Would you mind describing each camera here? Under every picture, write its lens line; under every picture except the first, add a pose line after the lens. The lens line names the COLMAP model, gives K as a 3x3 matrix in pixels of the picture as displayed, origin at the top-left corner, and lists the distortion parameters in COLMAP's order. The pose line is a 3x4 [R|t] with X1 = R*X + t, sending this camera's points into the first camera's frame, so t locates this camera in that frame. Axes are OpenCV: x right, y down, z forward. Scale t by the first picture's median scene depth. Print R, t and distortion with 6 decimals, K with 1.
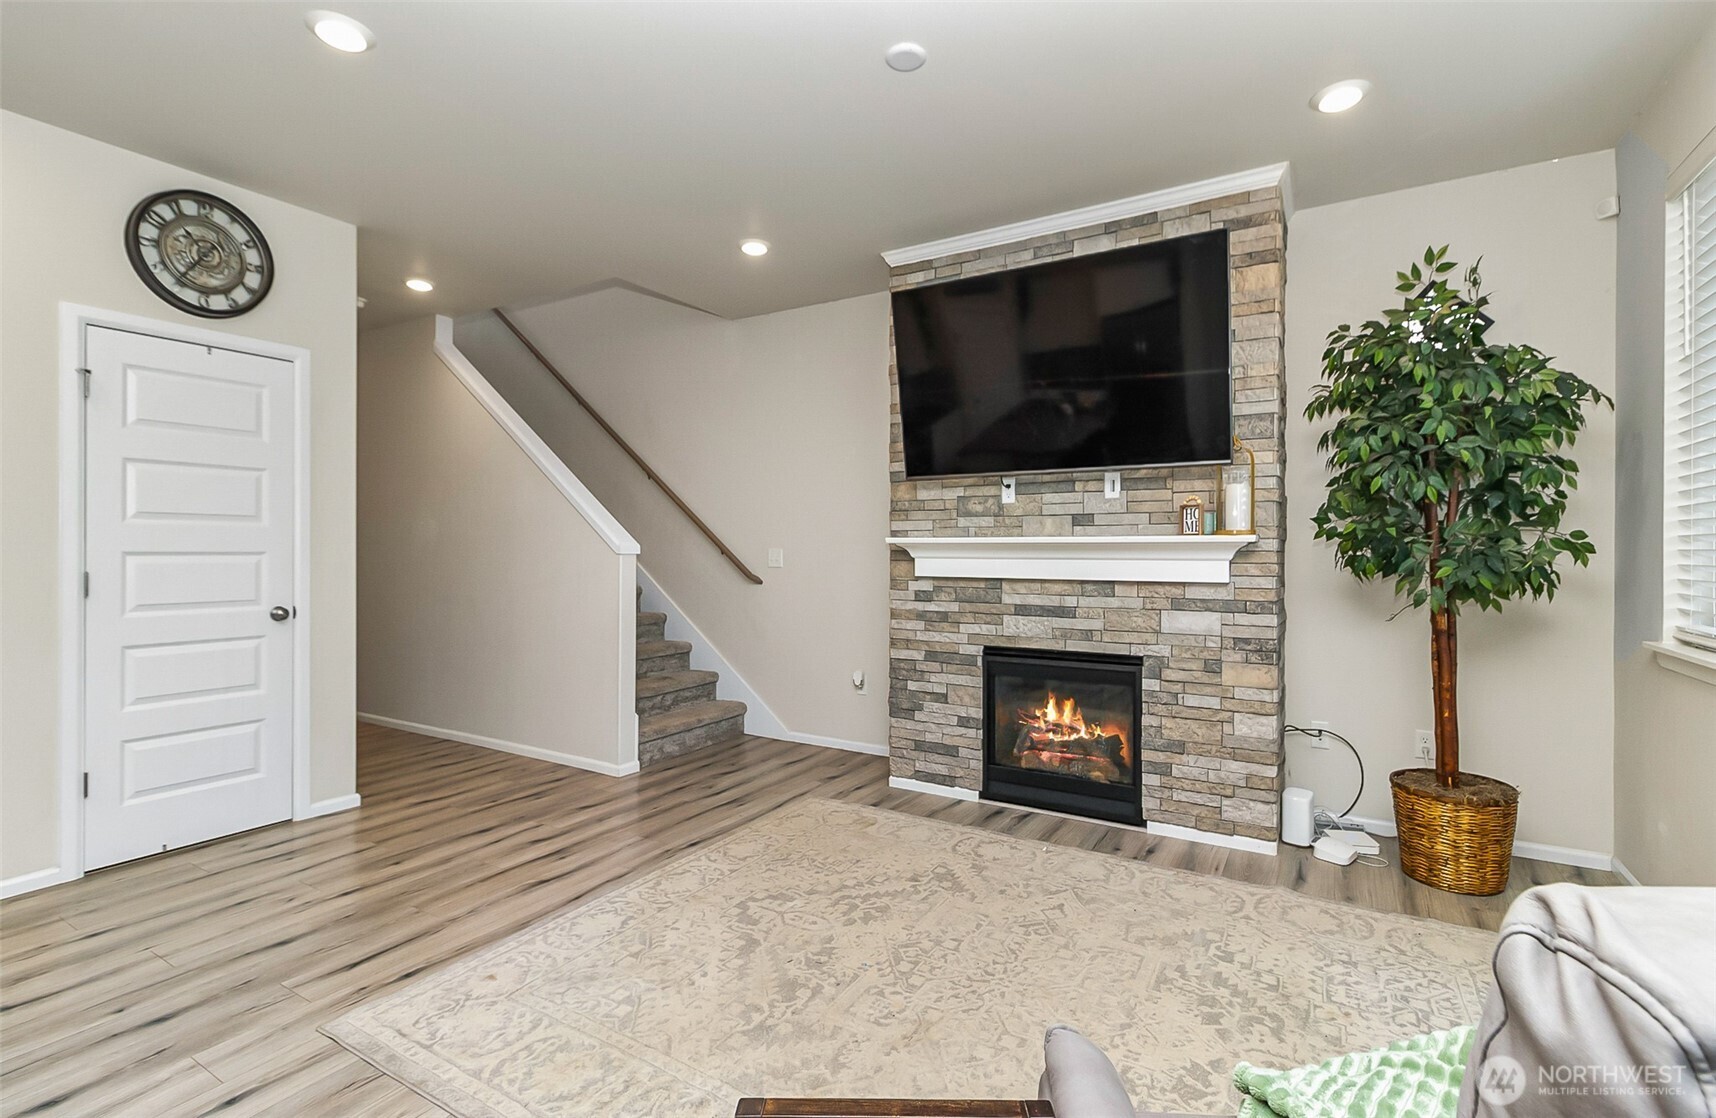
lens RADIAL K [[794.9, 0, 879.5], [0, 794.9, 548.4], [0, 0, 1]] dist [0.008075, 0.000597]
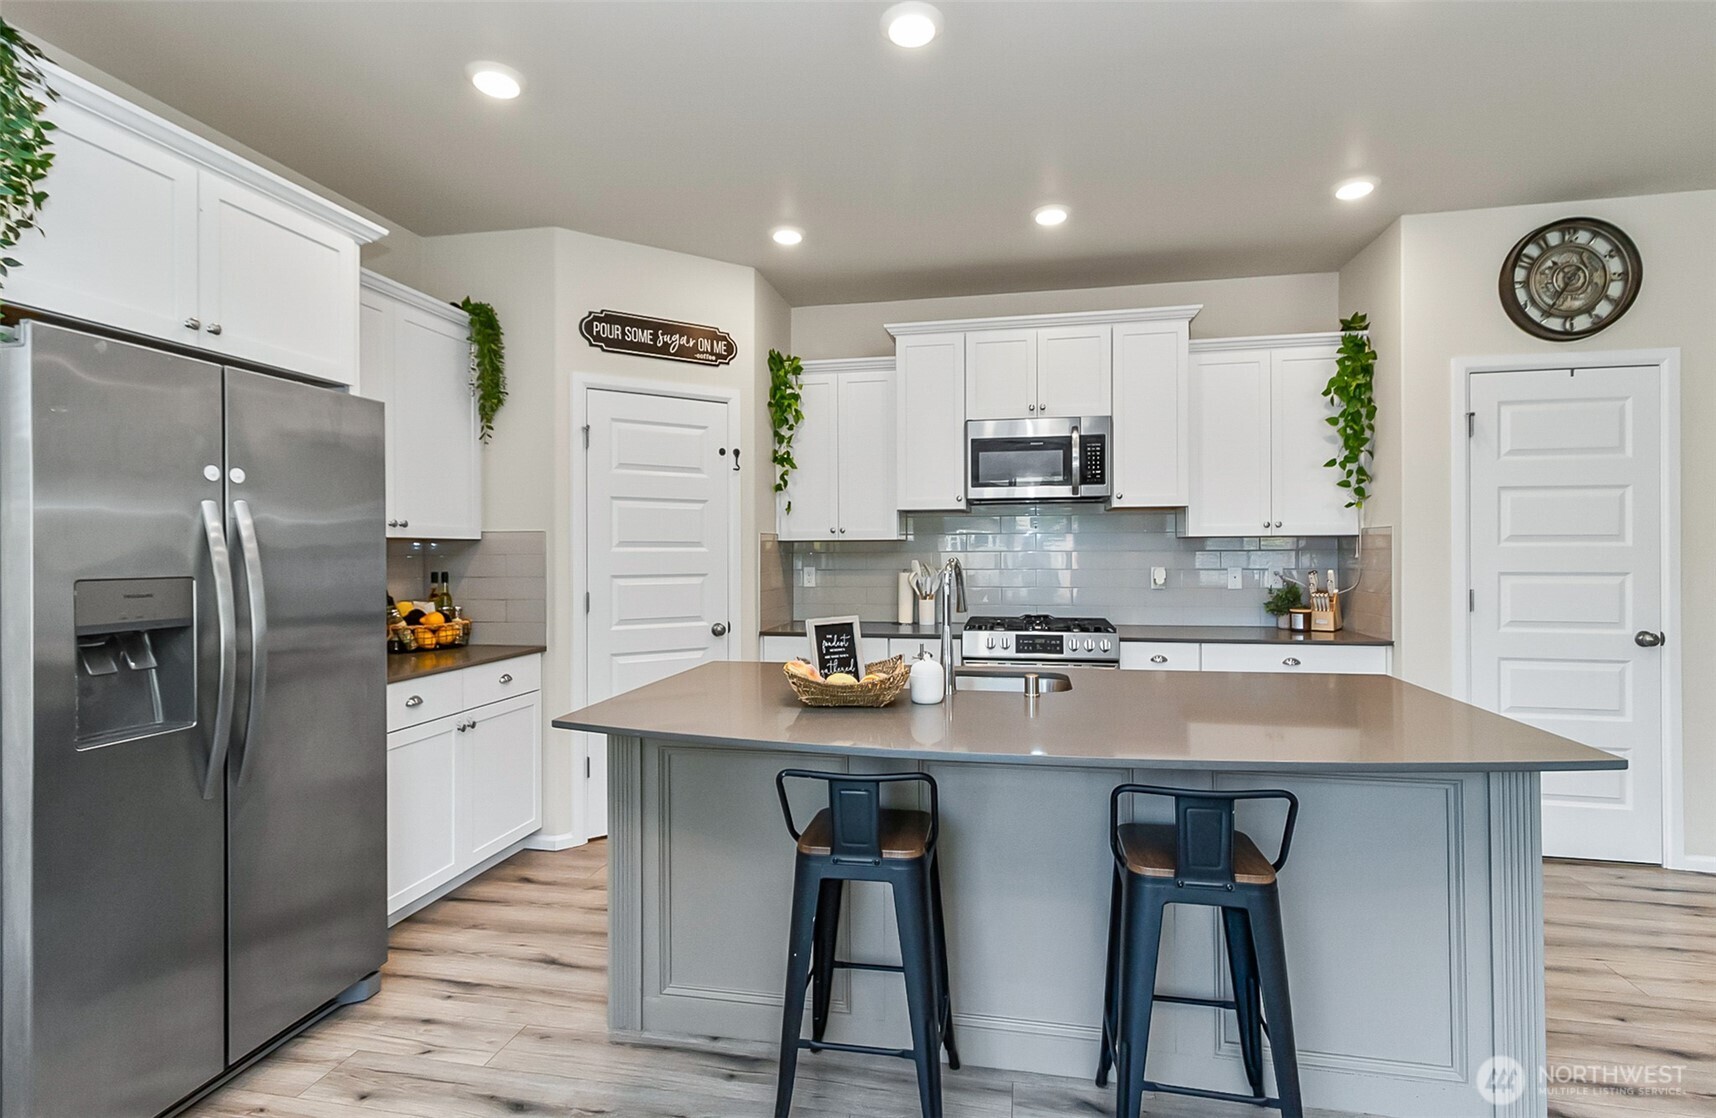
lens RADIAL K [[794.9, 0, 866.7], [0, 794.9, 549.1], [0, 0, 1]] dist [0.008075, 0.000597]
pose [[0.326073, -0.007005, -0.945319, -0.168200], [0.005576, 0.999969, -0.005487, -0.023360], [0.945328, -0.003482, 0.326102, -0.166403]]
